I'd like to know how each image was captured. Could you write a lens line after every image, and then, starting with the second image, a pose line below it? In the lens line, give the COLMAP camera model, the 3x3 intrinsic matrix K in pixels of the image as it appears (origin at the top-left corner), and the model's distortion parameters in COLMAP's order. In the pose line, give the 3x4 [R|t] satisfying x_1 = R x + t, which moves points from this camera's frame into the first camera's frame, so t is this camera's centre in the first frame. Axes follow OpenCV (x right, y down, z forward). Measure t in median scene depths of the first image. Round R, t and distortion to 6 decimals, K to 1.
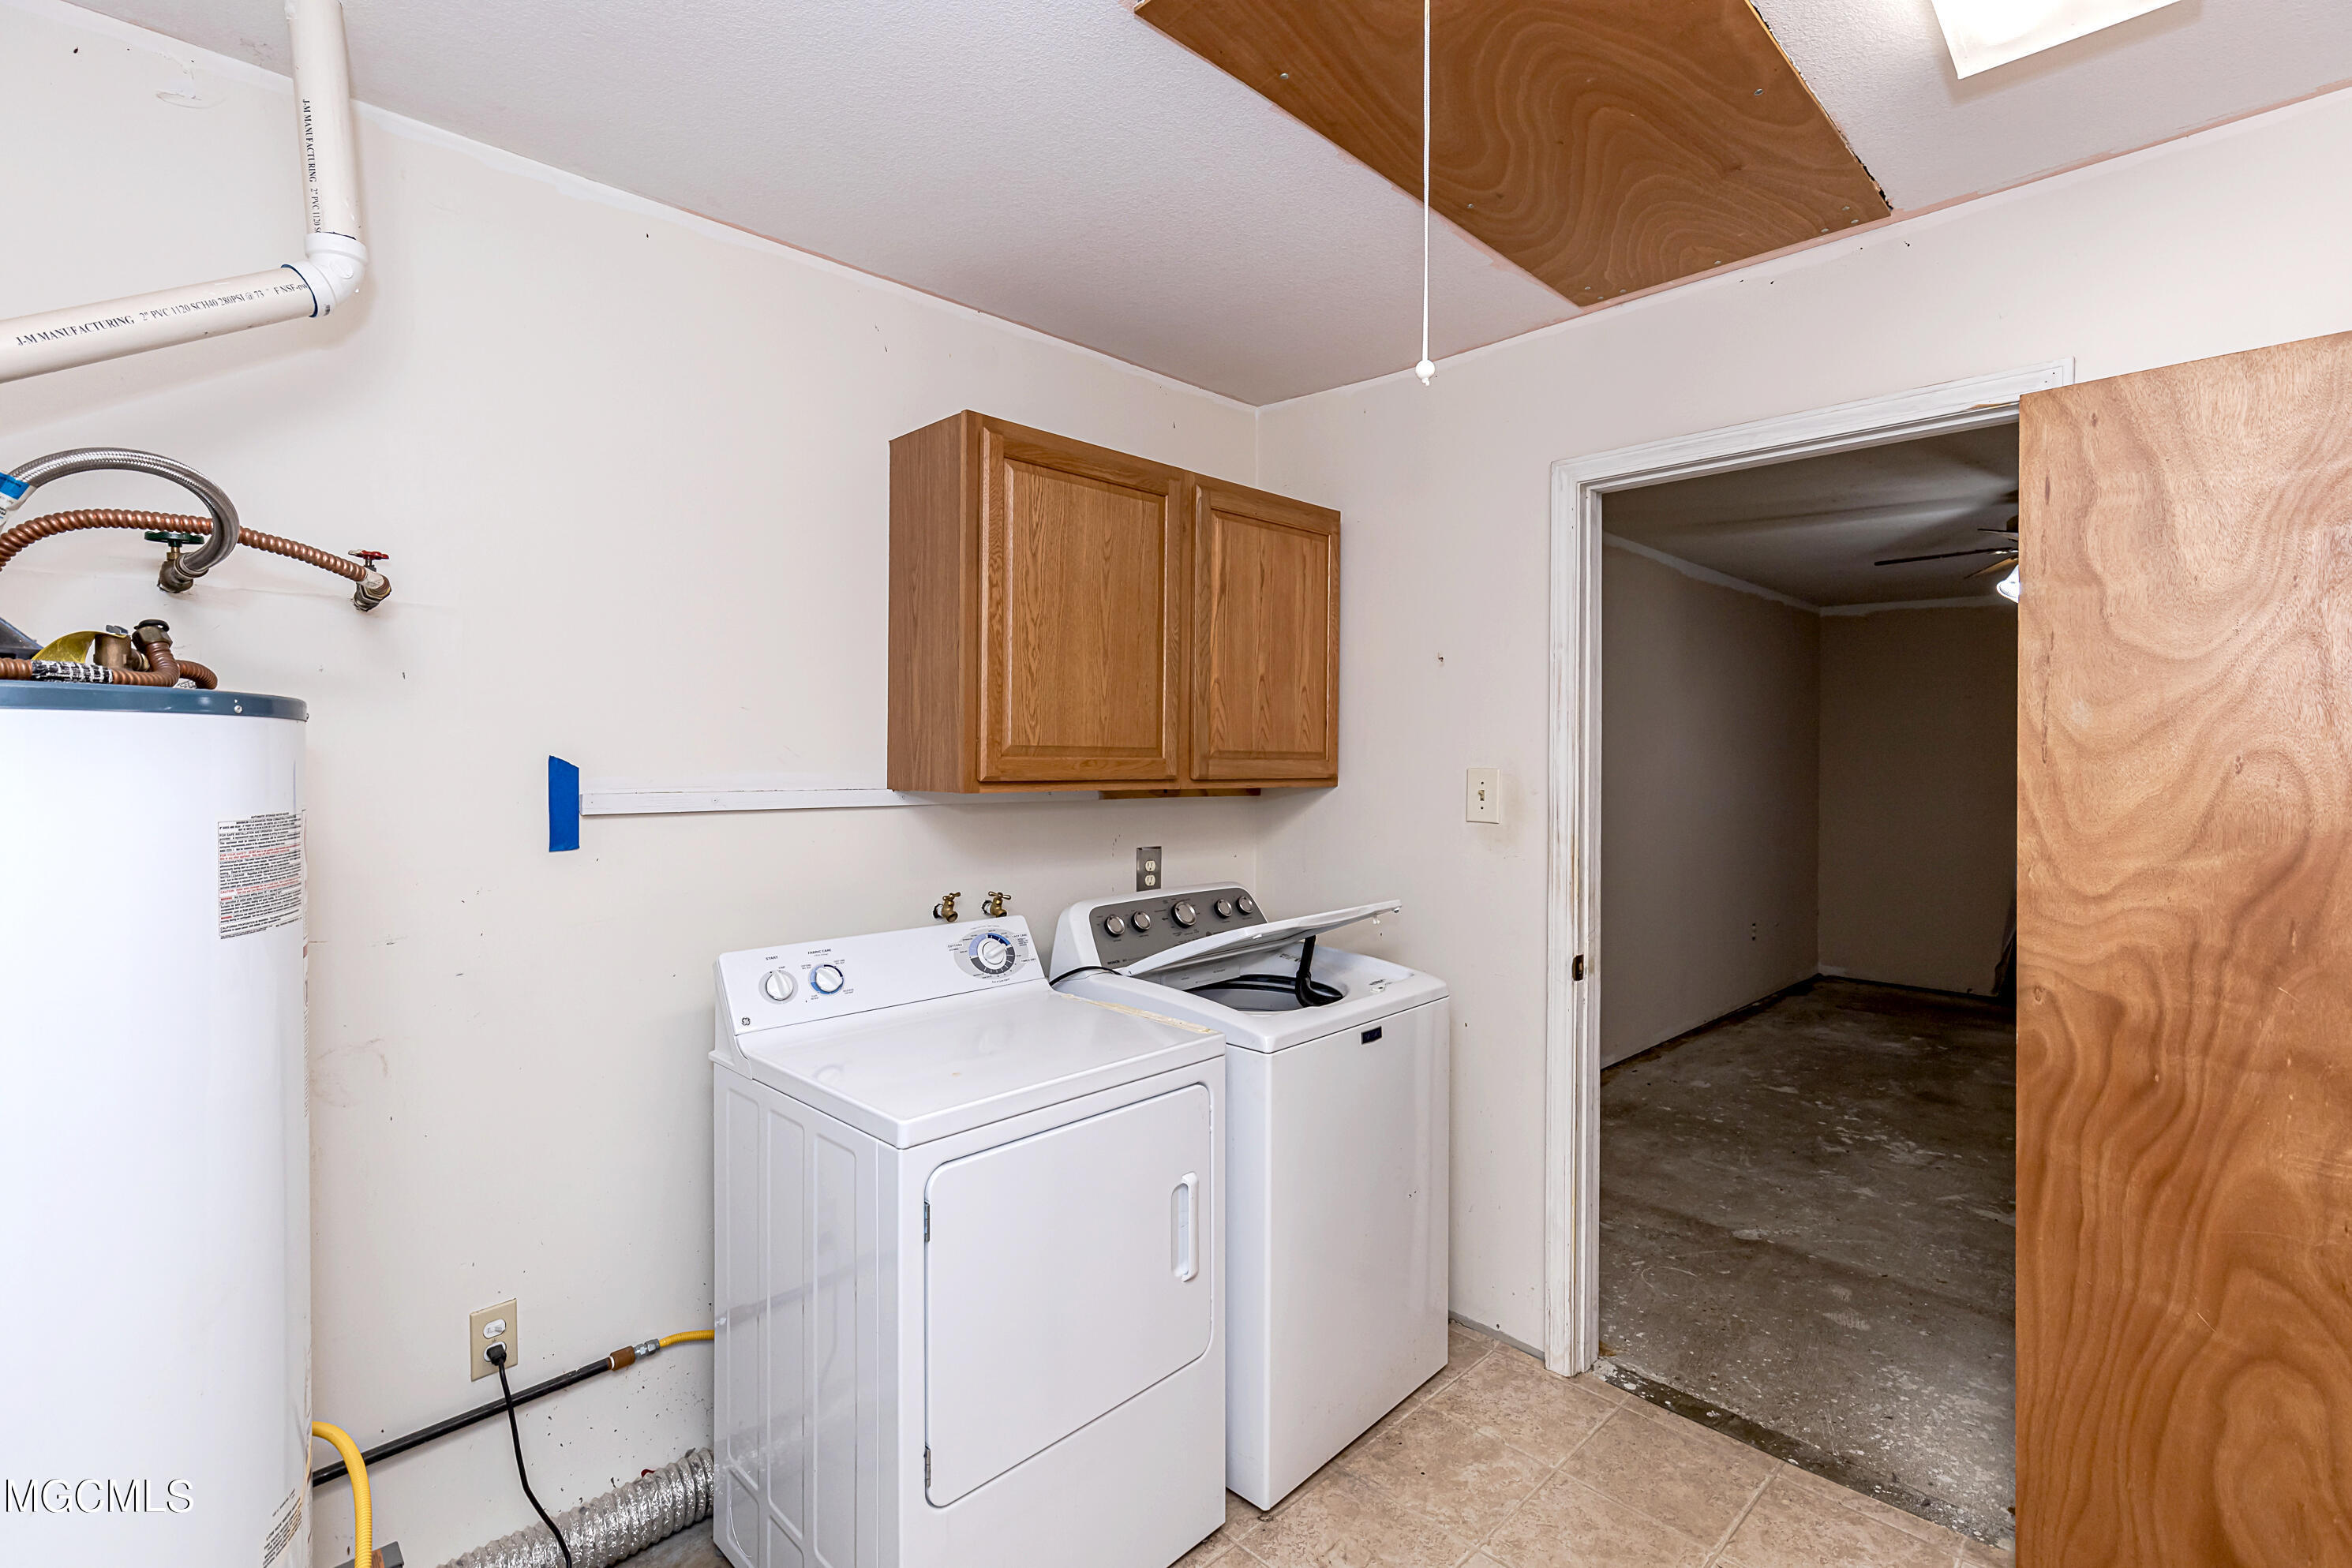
lens RADIAL K [[1065.1, 0, 1166.3], [0, 1065.1, 781.3], [0, 0, 1]] dist [0.003035, -0.001520]
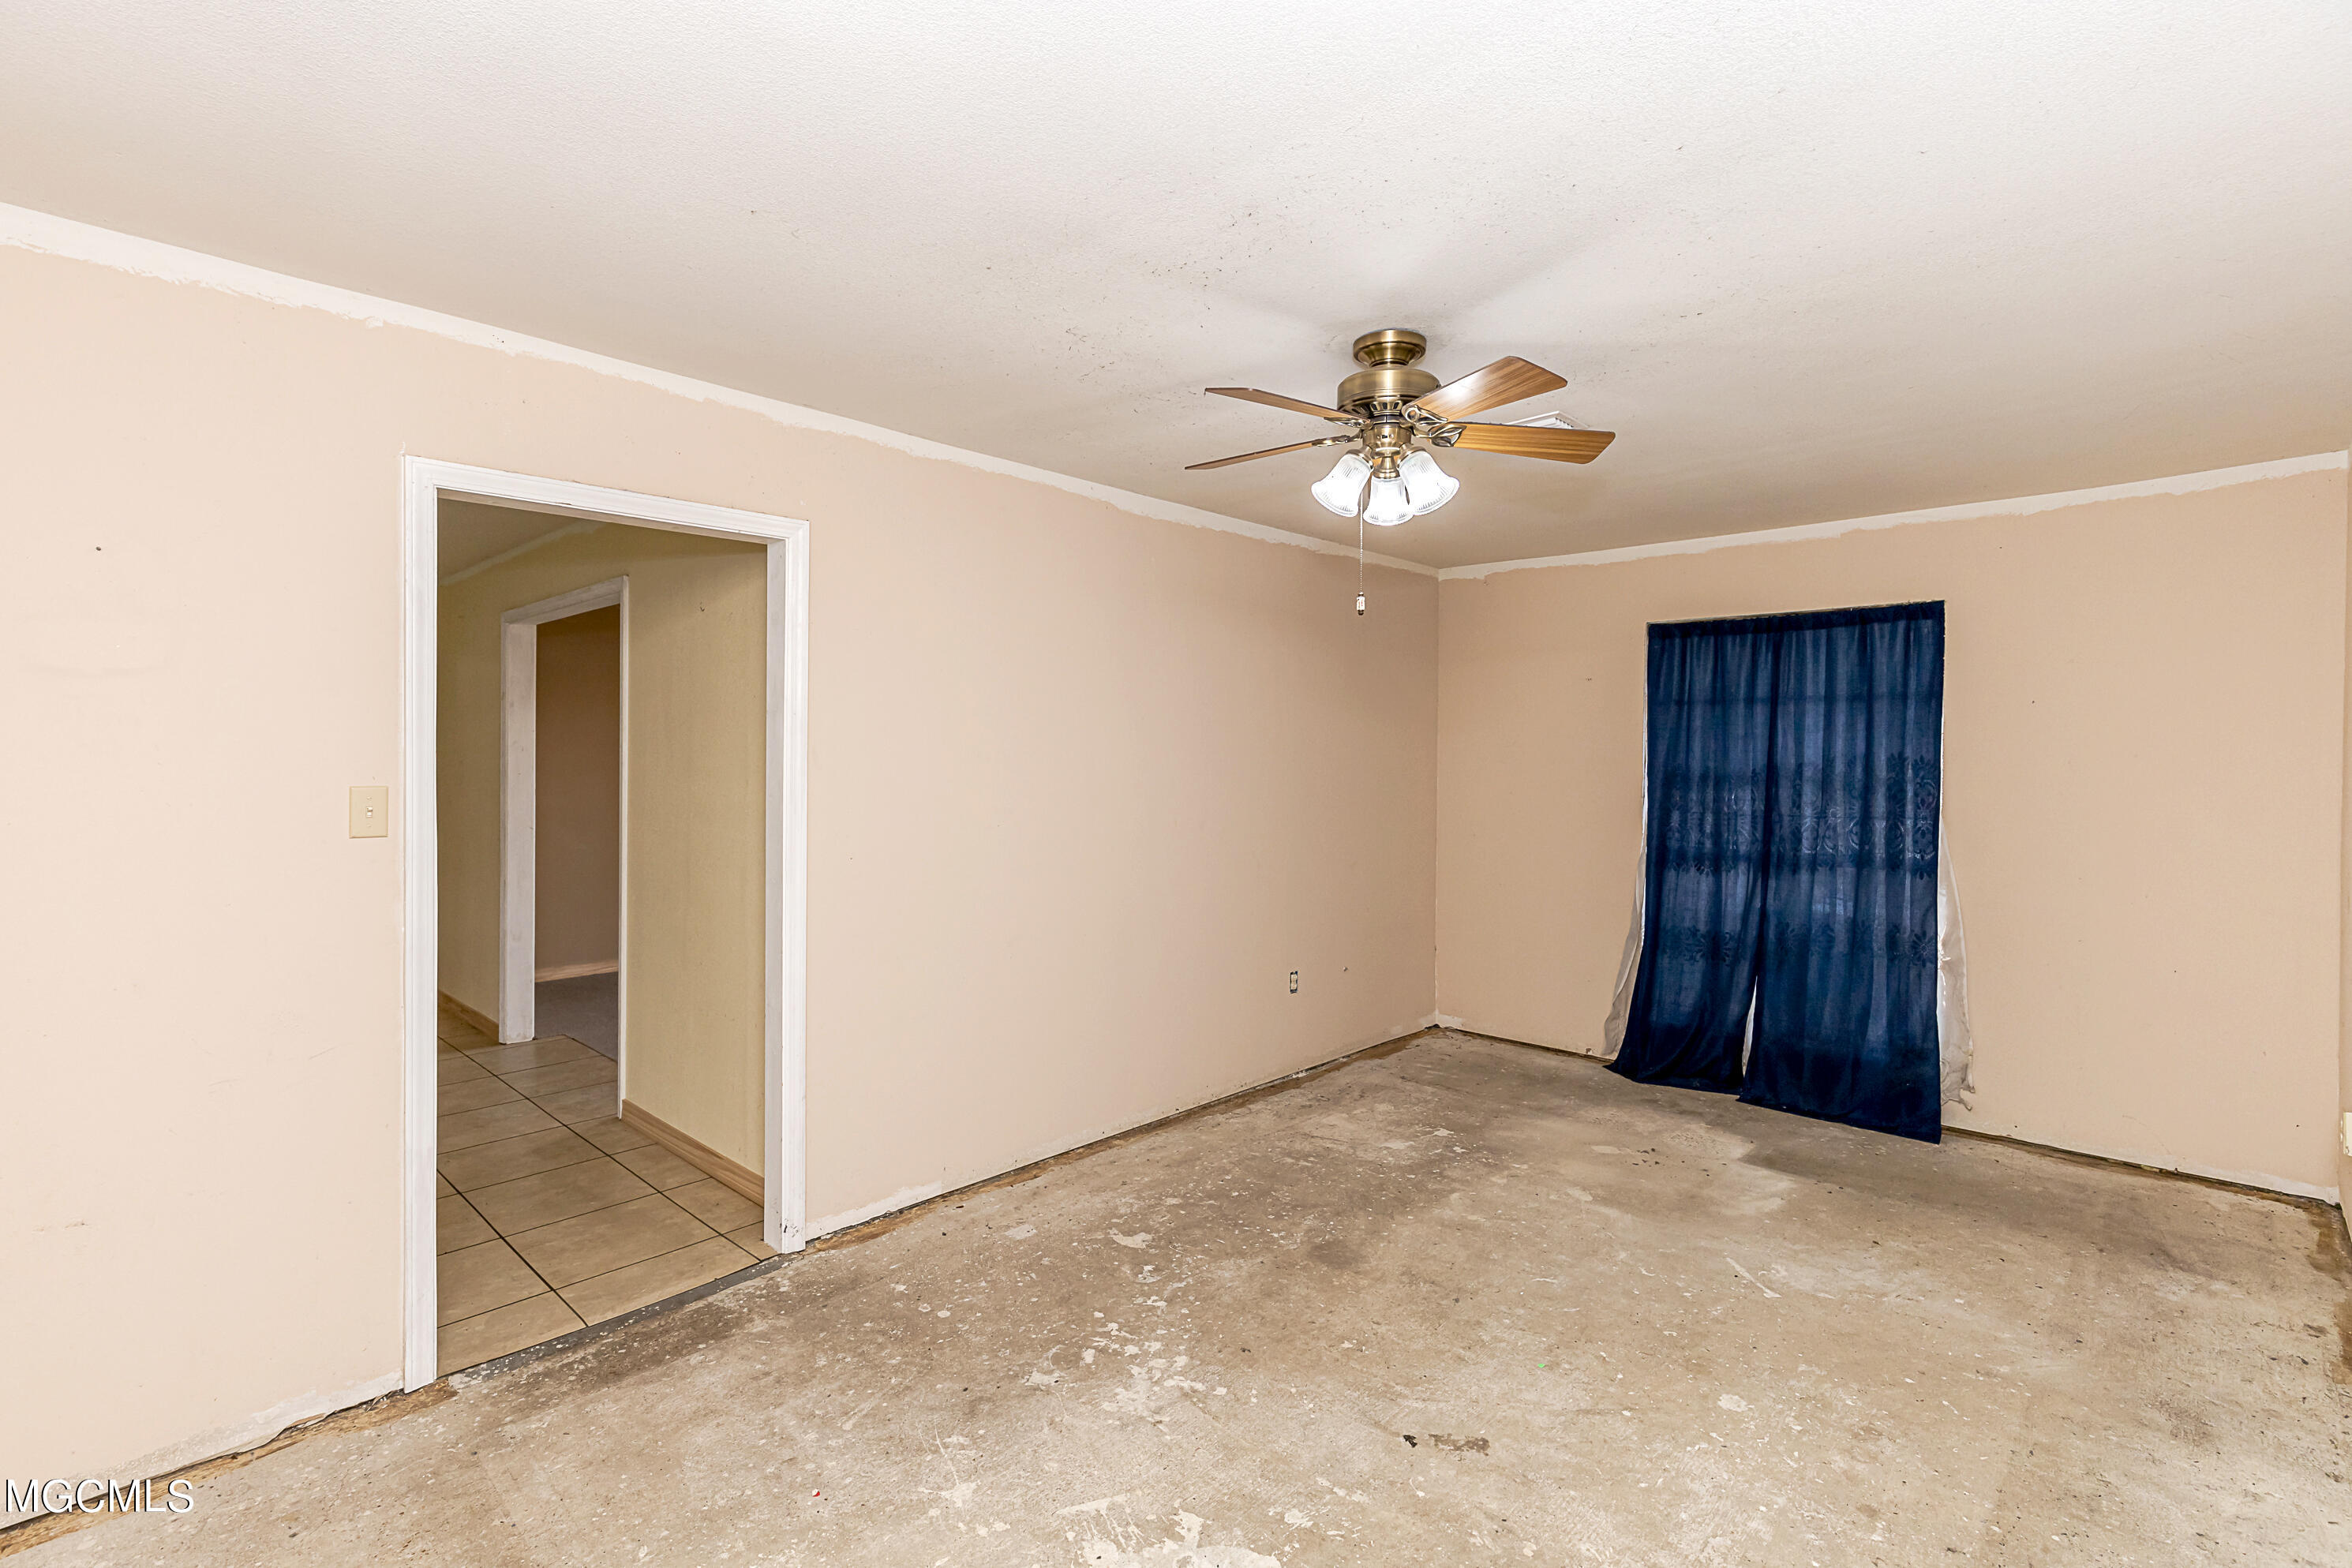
lens RADIAL K [[1065.1, 0, 1178.8], [0, 1065.1, 780.1], [0, 0, 1]] dist [0.003035, -0.001520]
pose [[0.998990, 0.000057, 0.044930, 0.660915], [-0.000150, 0.999998, 0.002066, -0.009580], [-0.044930, -0.002071, 0.998988, 0.358762]]
